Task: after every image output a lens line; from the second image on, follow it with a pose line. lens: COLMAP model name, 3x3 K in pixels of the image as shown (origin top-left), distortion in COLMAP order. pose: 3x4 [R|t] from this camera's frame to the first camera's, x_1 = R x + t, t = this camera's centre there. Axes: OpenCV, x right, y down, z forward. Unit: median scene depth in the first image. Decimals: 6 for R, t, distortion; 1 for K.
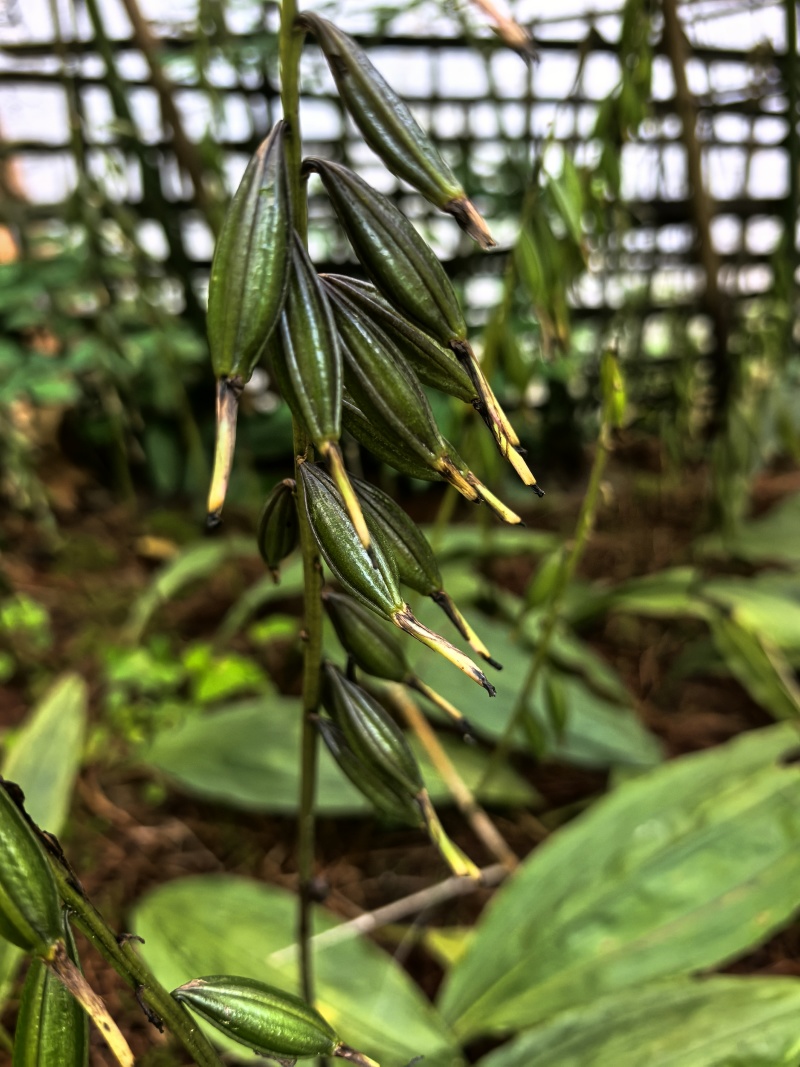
lens RADIAL K [[812.7, 0, 400.0], [0, 812.7, 533.5], [0, 0, 1]] dist [-0.011628, 0.005423]
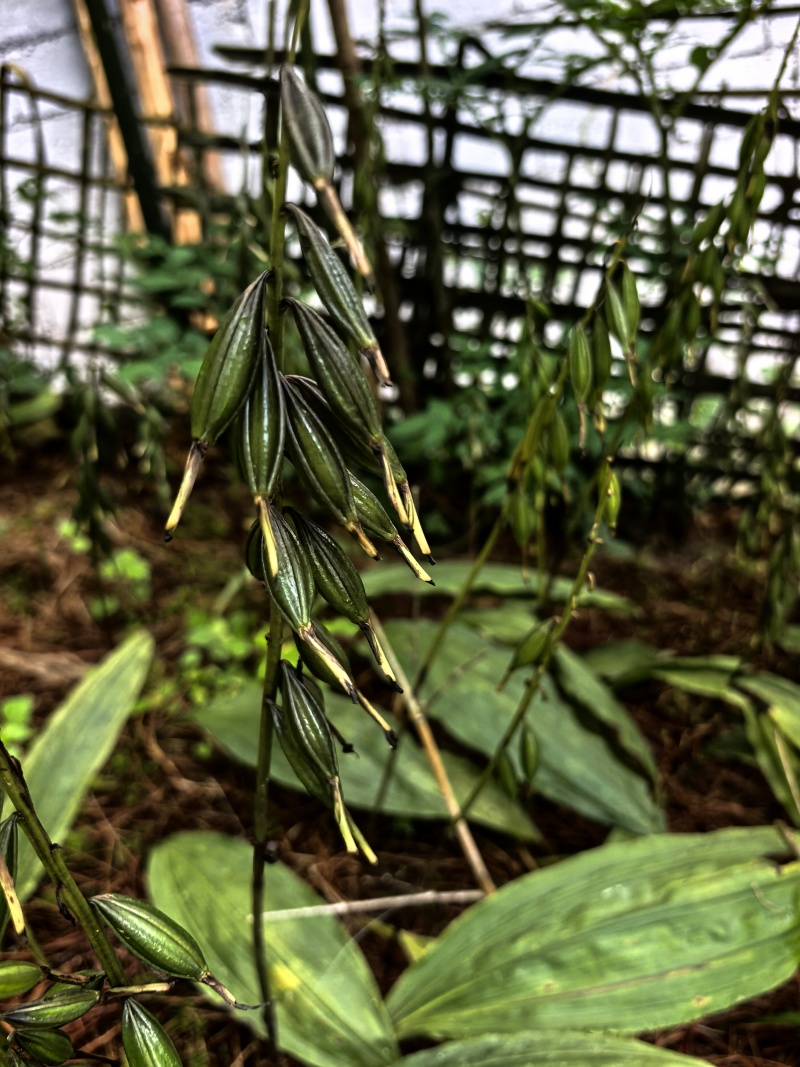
lens RADIAL K [[808.0, 0, 400.0], [0, 808.0, 533.5], [0, 0, 1]] dist [0.004026, -0.002471]
pose [[0.969858, 0.199668, -0.139672, 0.092221], [-0.202497, 0.979263, -0.006202, -0.023958], [0.135537, 0.034298, 0.990178, -0.090291]]
